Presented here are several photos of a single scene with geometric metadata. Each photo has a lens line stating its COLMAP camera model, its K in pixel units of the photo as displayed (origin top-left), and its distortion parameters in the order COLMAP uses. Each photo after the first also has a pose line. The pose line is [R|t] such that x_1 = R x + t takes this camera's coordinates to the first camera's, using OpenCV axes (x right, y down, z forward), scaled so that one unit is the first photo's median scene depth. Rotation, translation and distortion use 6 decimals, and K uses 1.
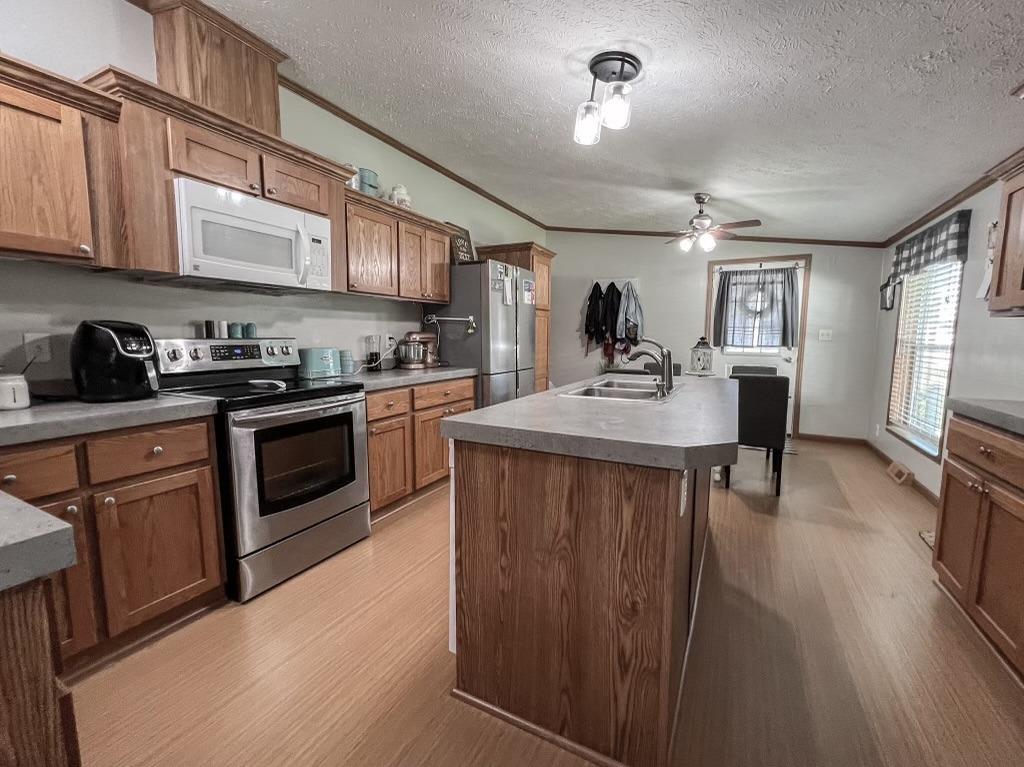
lens RADIAL K [[446.9, 0, 515.1], [0, 446.9, 374.4], [0, 0, 1]] dist [0.004602, 0.000431]
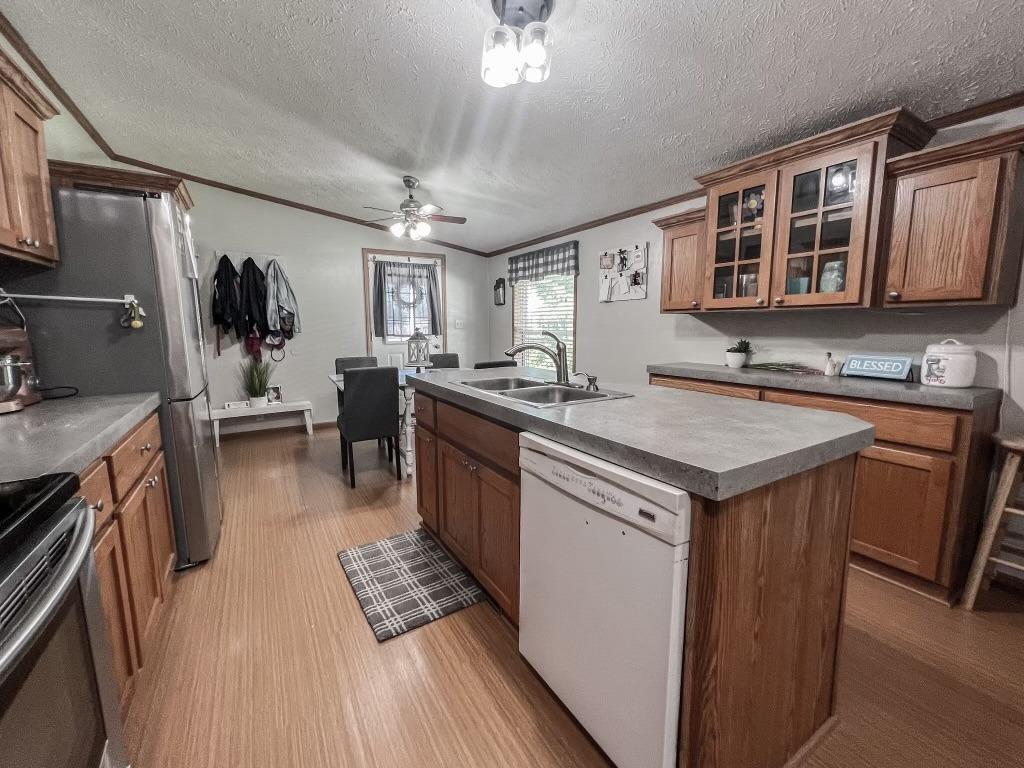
lens RADIAL K [[425.2, 0, 522.3], [0, 425.2, 377.9], [0, 0, 1]] dist [0.004081, 0.000780]
pose [[0.520187, -0.115643, 0.846187, -0.295793], [0.080870, 0.993008, 0.085995, -0.038601], [-0.850215, 0.023698, 0.525901, 0.340749]]
